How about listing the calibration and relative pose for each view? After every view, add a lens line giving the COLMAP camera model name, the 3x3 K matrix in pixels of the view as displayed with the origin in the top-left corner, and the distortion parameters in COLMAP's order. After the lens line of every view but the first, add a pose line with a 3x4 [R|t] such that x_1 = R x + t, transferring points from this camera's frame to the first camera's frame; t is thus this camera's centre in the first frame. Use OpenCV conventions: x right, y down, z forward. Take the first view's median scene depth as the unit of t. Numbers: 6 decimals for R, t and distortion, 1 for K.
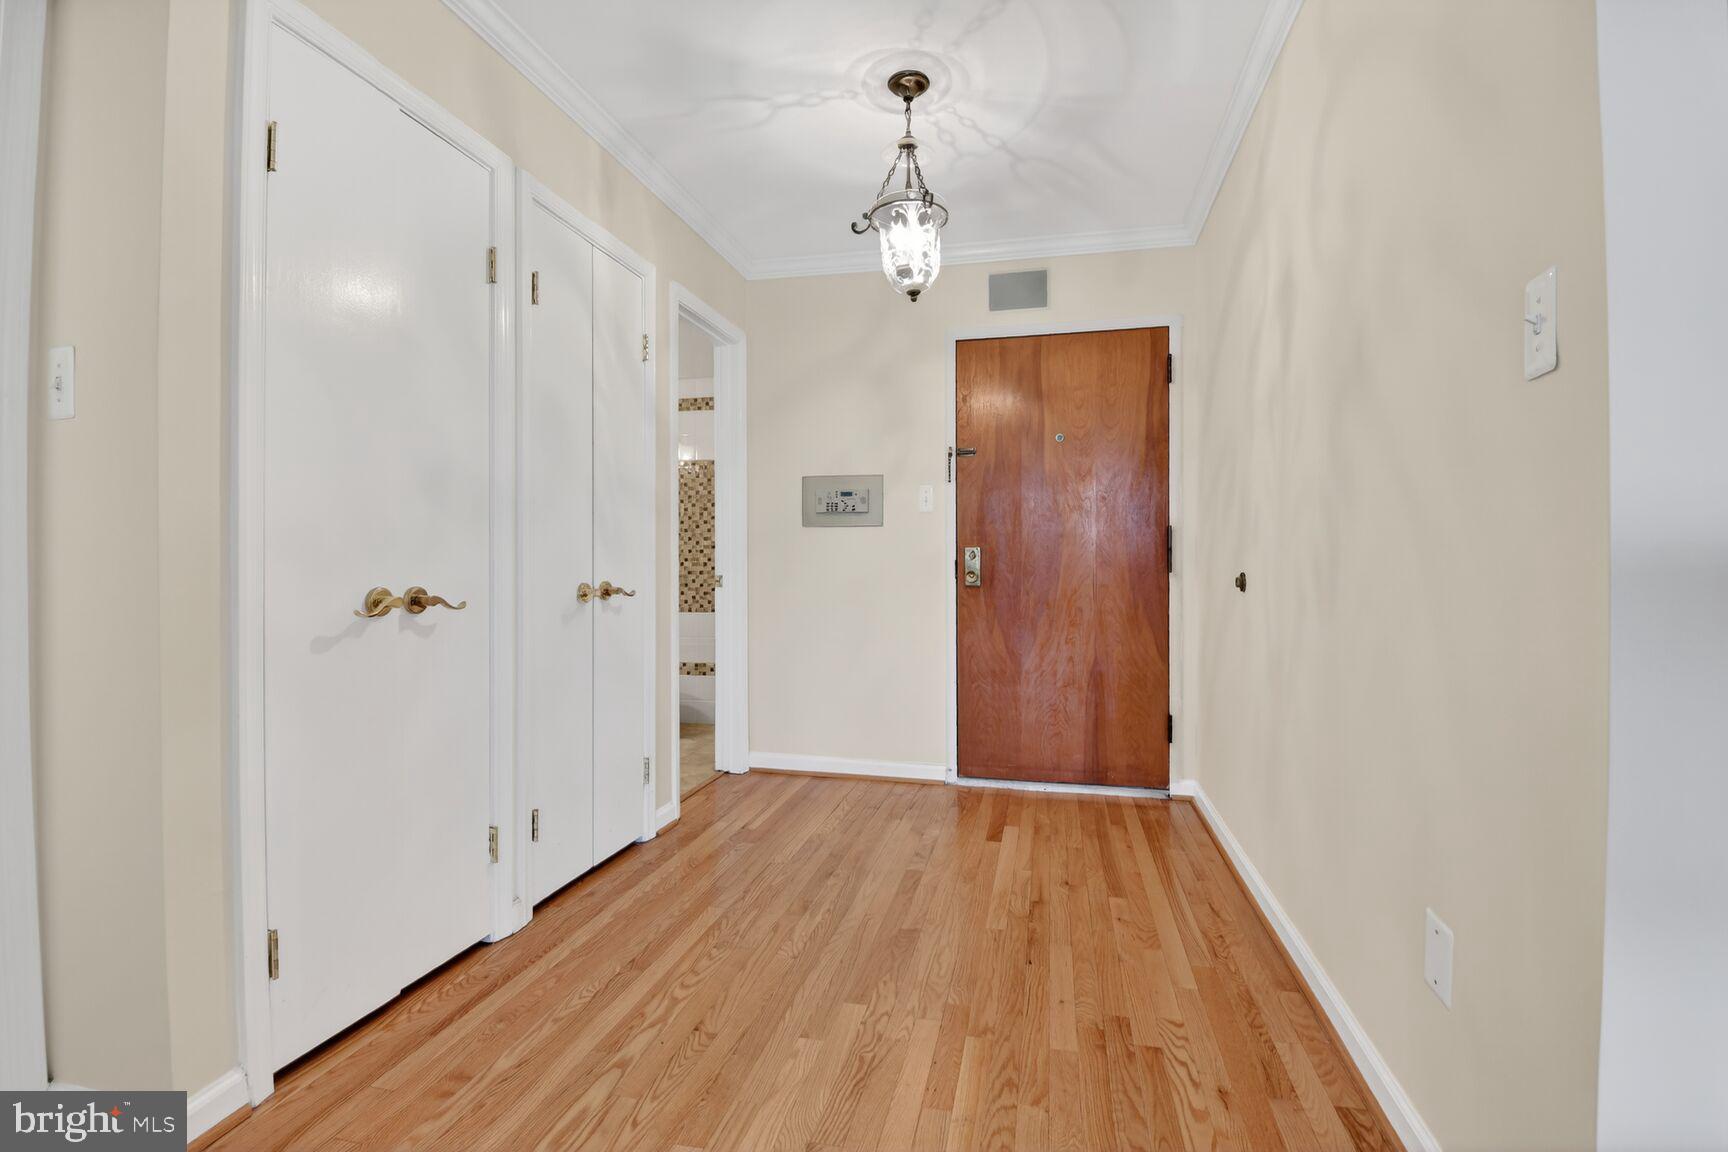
lens RADIAL K [[778.2, 0, 871.6], [0, 778.2, 568.4], [0, 0, 1]] dist [-0.008393, -0.009755]
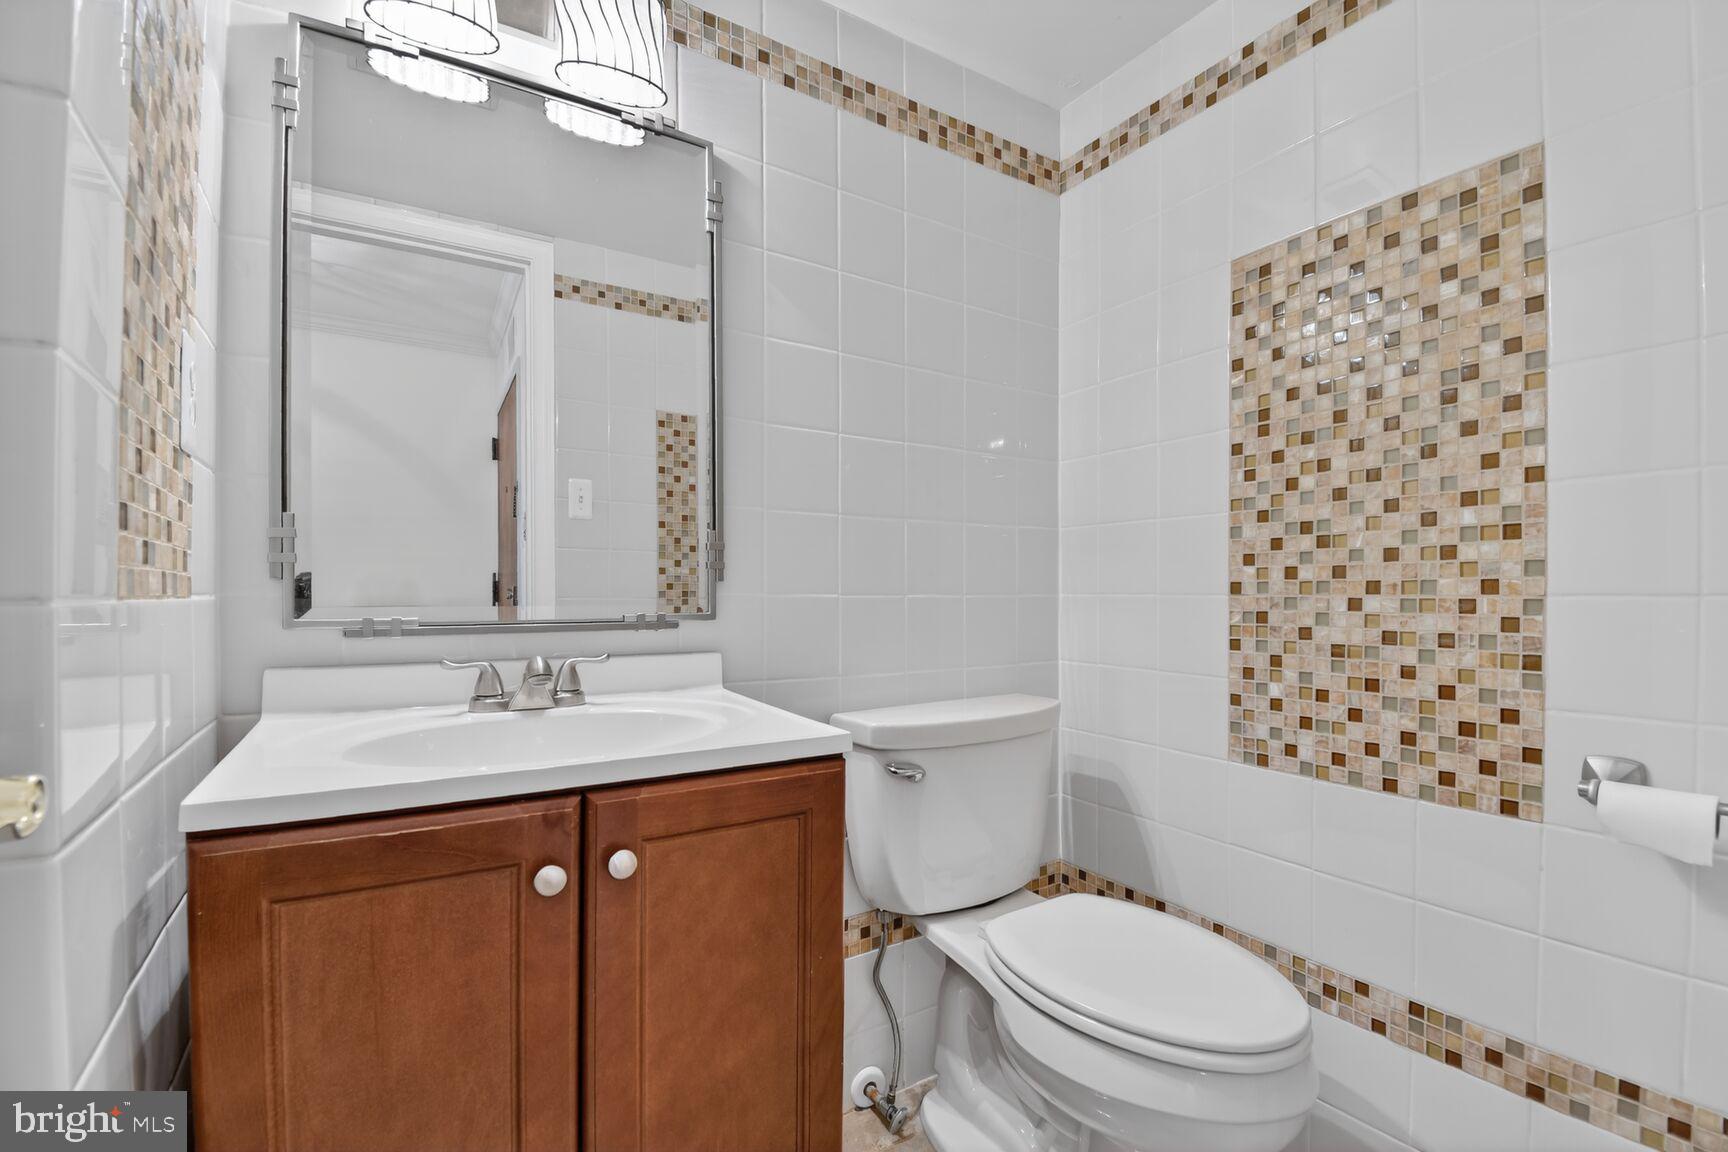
lens RADIAL K [[778.2, 0, 863.6], [0, 778.2, 590.7], [0, 0, 1]] dist [-0.008393, -0.009755]
pose [[0.712447, 0.004403, -0.701712, -0.225136], [-0.008030, 0.999966, -0.001878, -0.010262], [0.701680, 0.006973, 0.712458, 0.878815]]
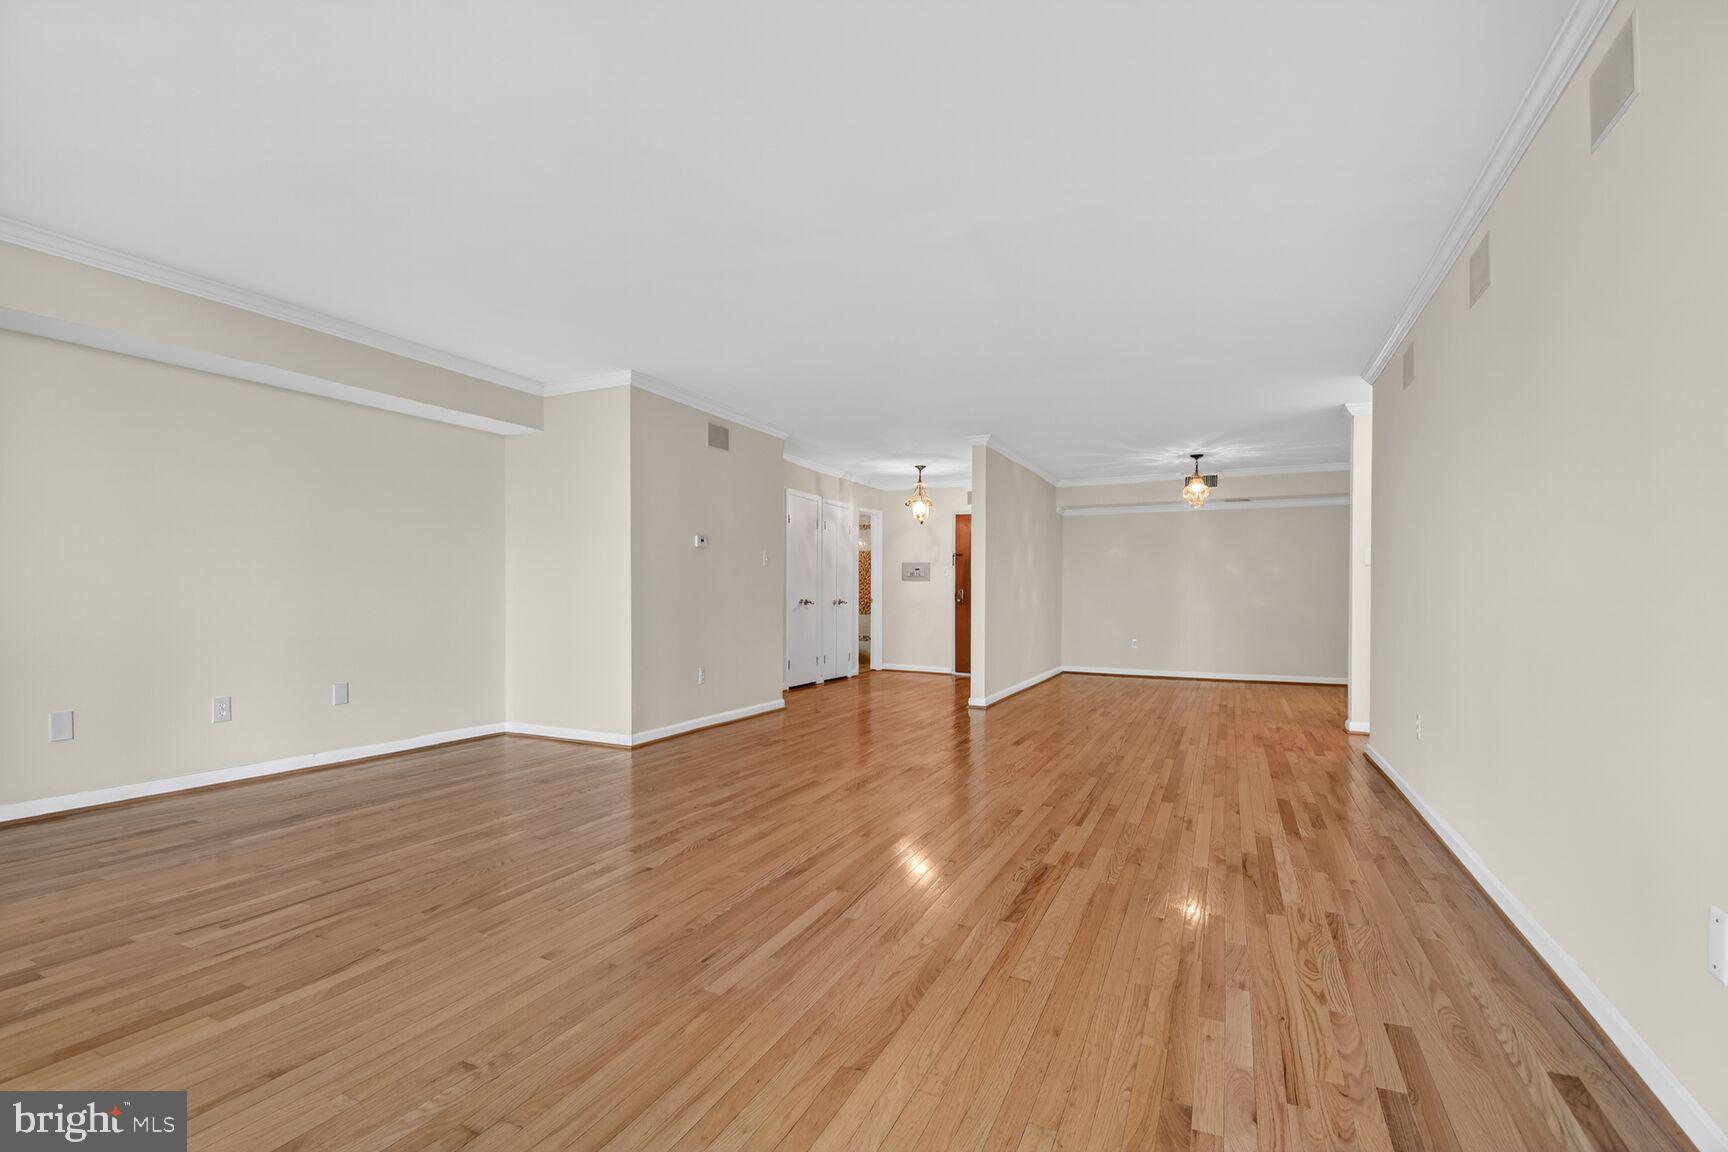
lens RADIAL K [[778.2, 0, 862.3], [0, 778.2, 584.5], [0, 0, 1]] dist [-0.008393, -0.009755]
pose [[0.975517, 0.003544, -0.219897, 0.368757], [-0.007252, 0.999845, -0.016054, 0.003830], [0.219806, 0.017256, 0.975391, -1.662616]]
